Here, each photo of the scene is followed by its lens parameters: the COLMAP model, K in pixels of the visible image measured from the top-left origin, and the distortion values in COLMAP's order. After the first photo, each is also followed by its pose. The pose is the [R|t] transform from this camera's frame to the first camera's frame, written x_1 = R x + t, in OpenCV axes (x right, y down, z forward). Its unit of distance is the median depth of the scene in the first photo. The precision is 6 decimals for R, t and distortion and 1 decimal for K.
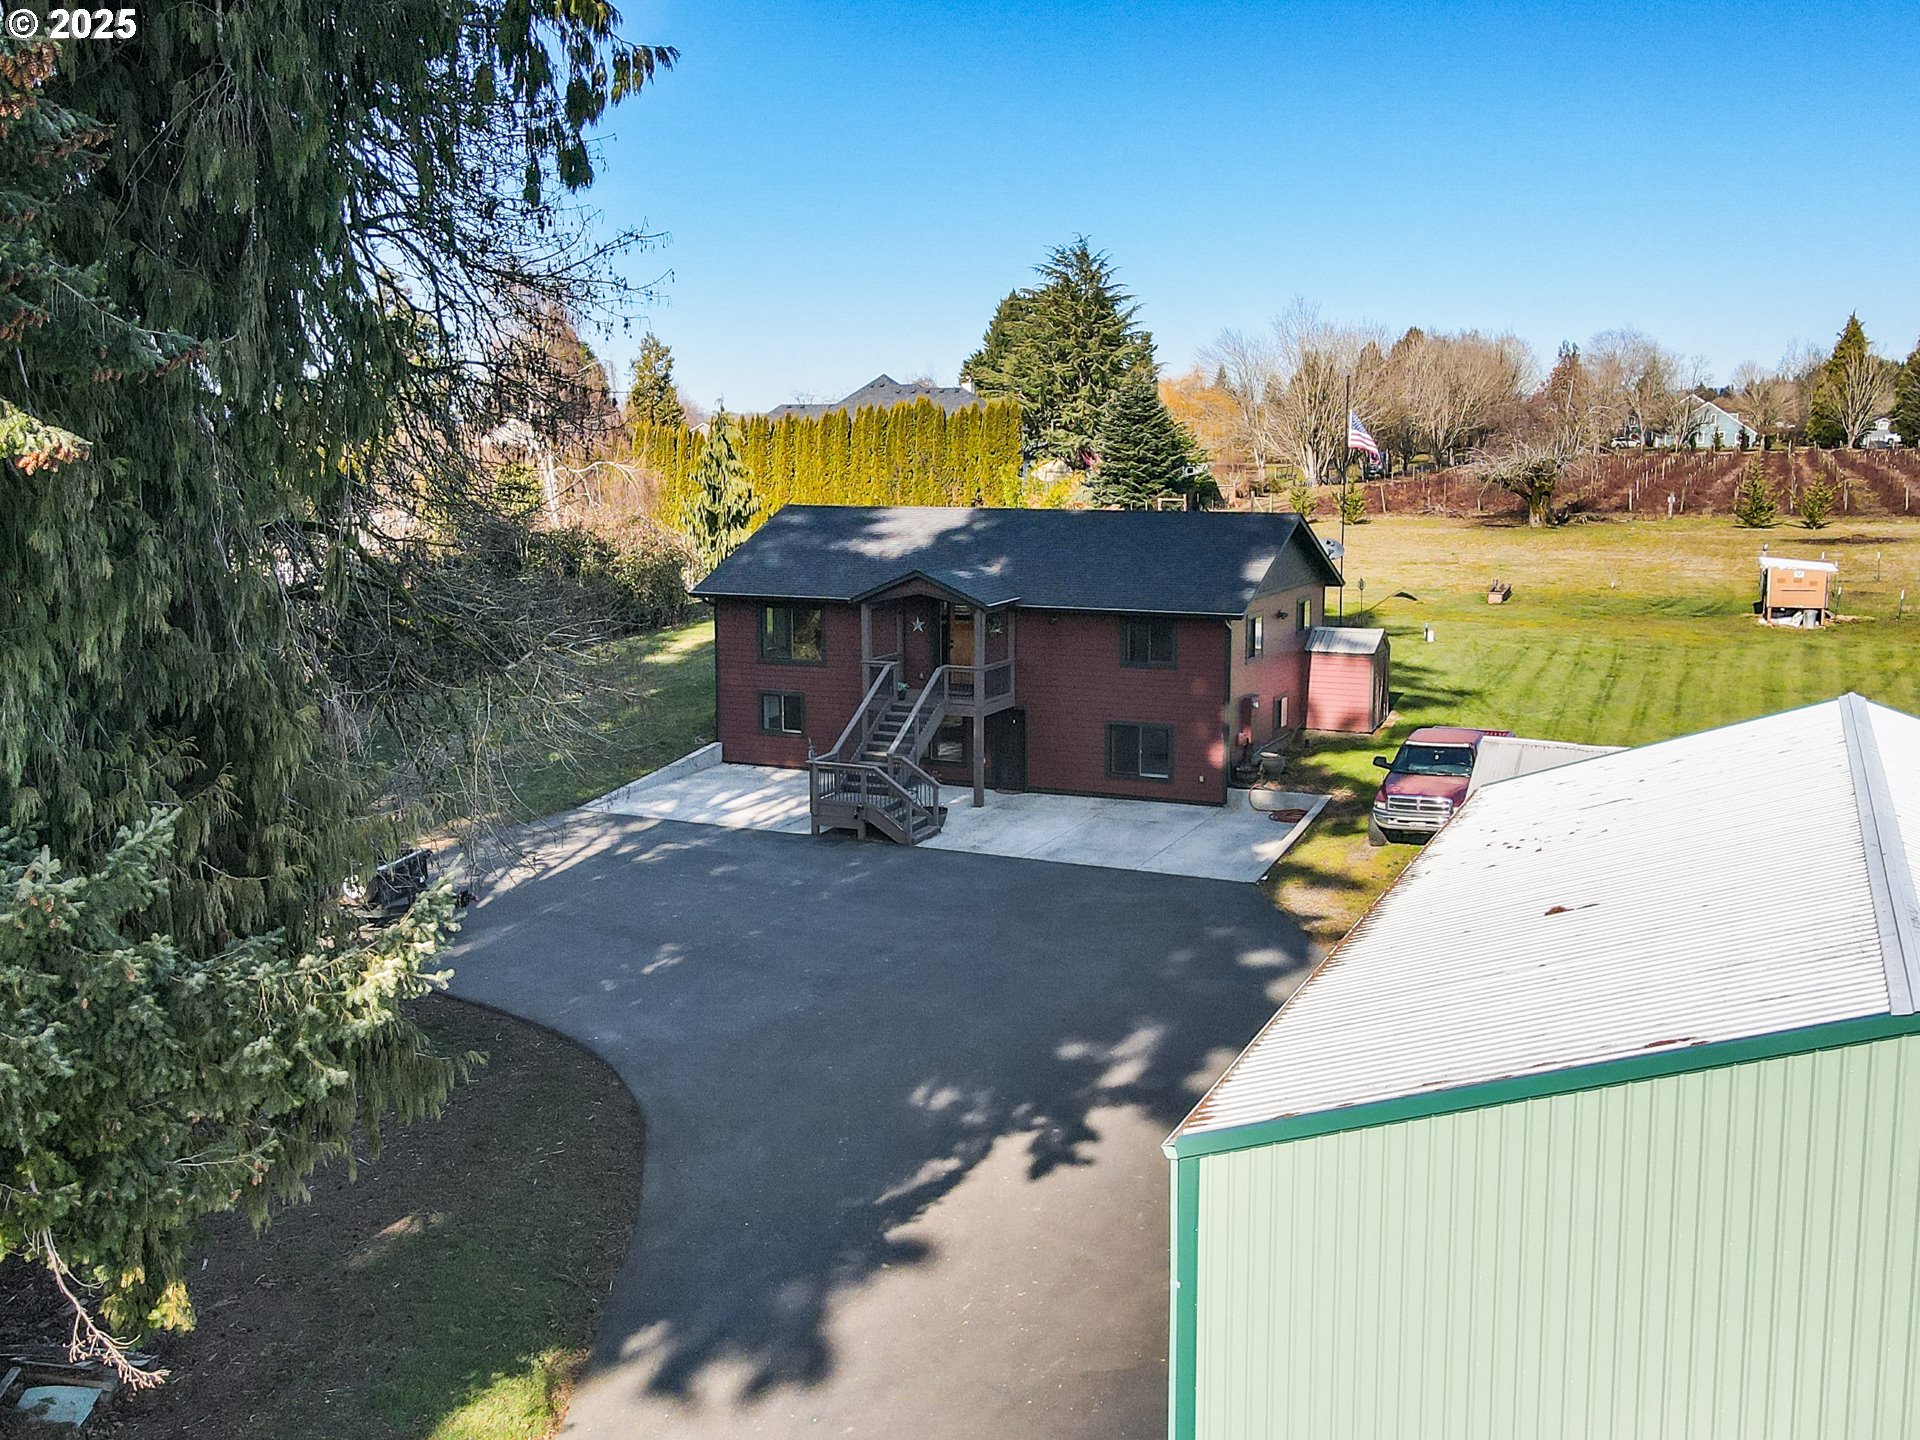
lens RADIAL K [[1856.4, 0, 959.5], [0, 1856.4, 691.1], [0, 0, 1]] dist [-0.040018, 0.202510]
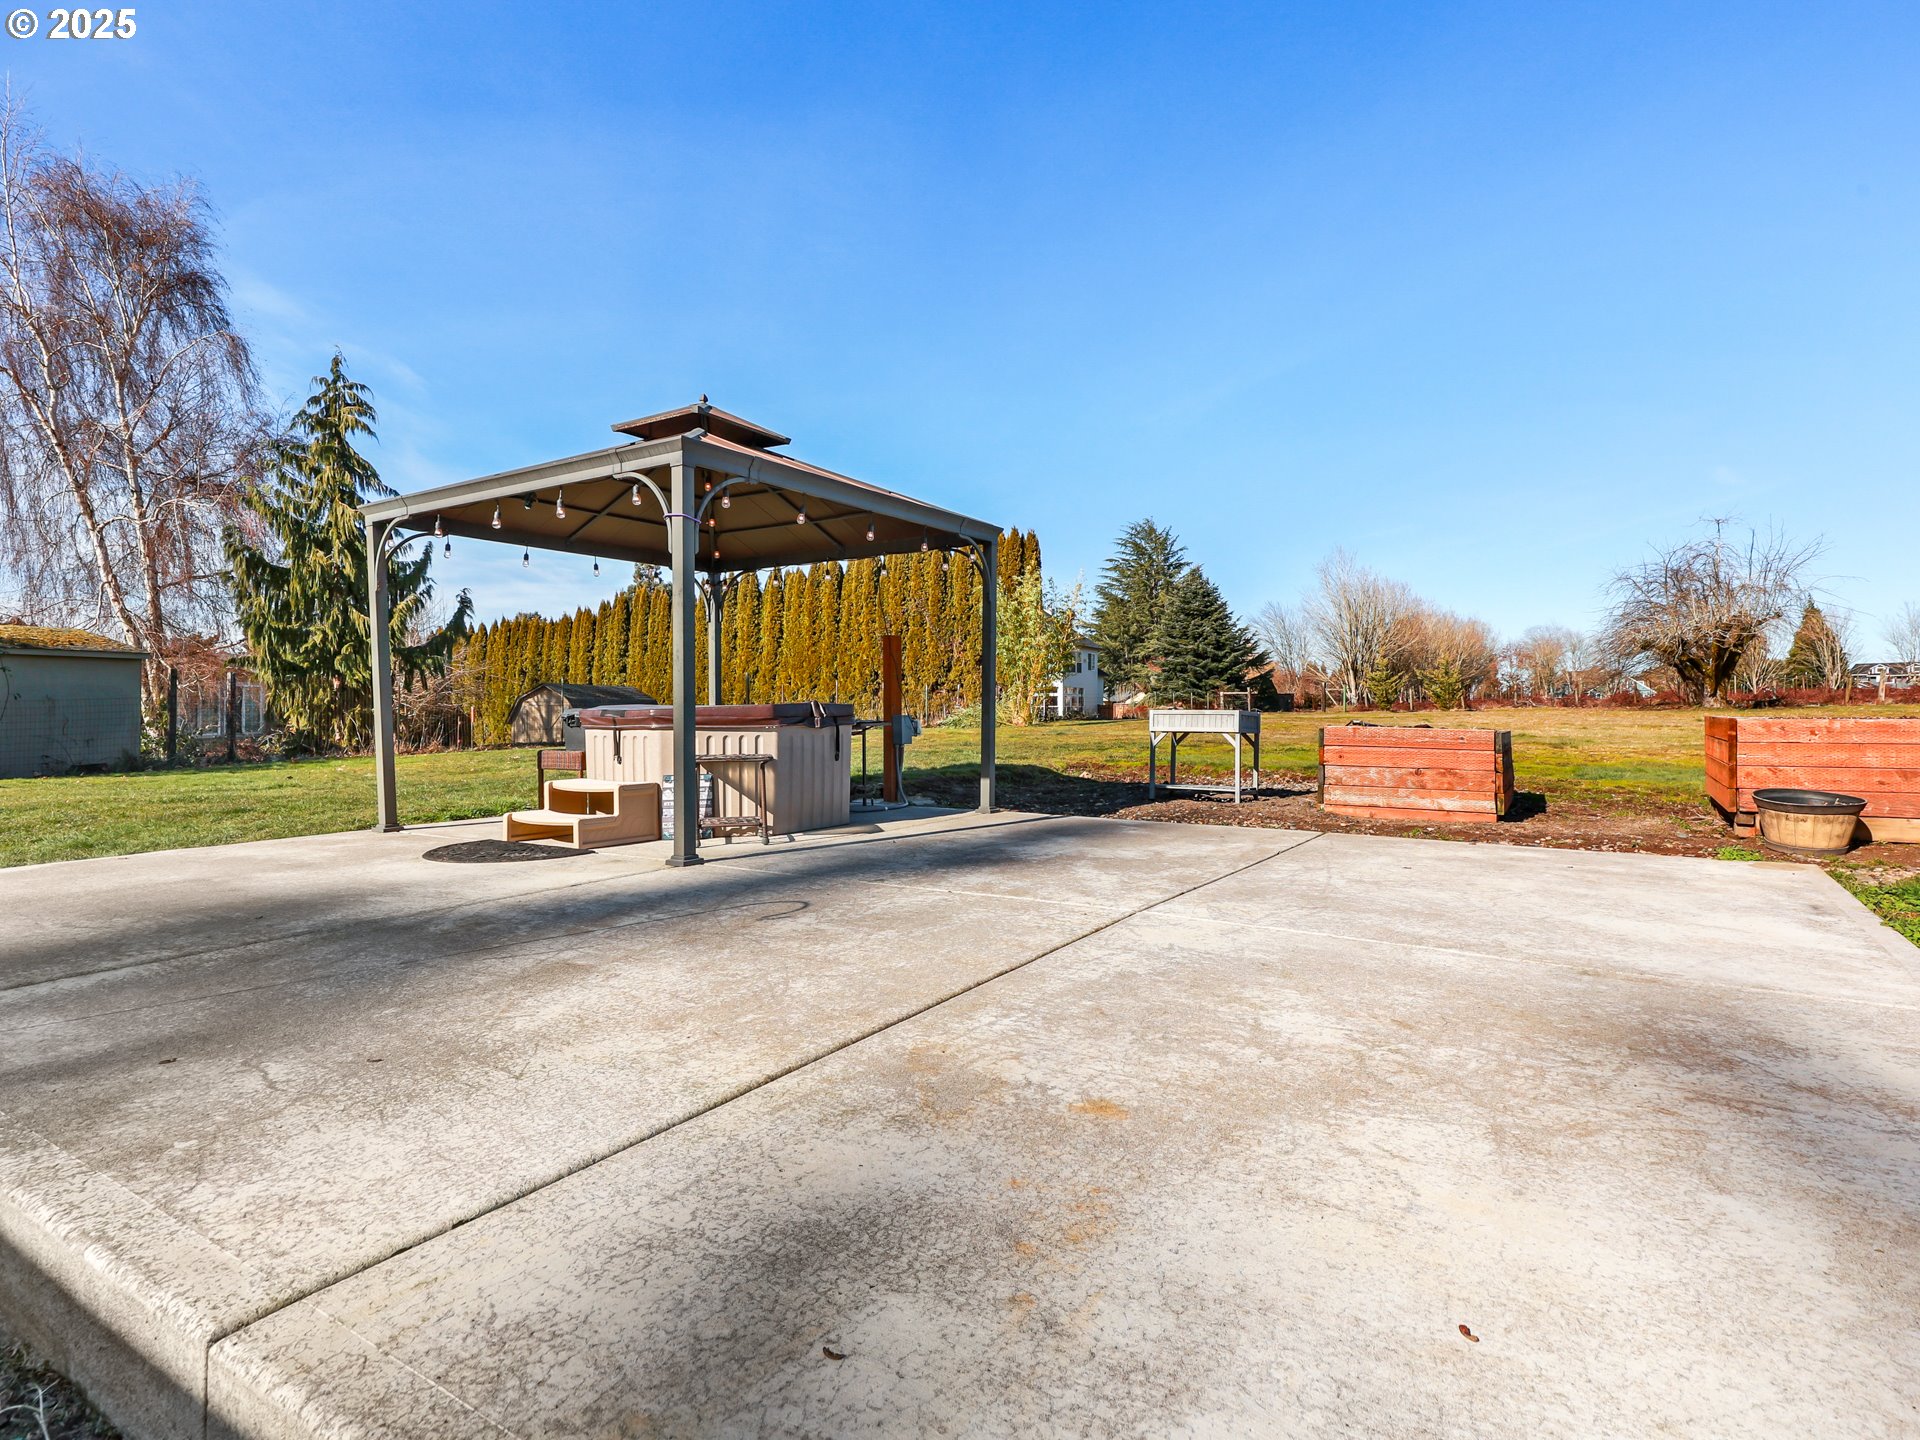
lens RADIAL K [[1022.5, 0, 905.9], [0, 1022.5, 711.6], [0, 0, 1]] dist [-0.006713, -0.001407]
pose [[0.982269, -0.000276, -0.187476, 0.043615], [-0.027138, 0.989257, -0.143648, -0.011952], [0.185502, 0.146189, 0.971709, 0.428831]]
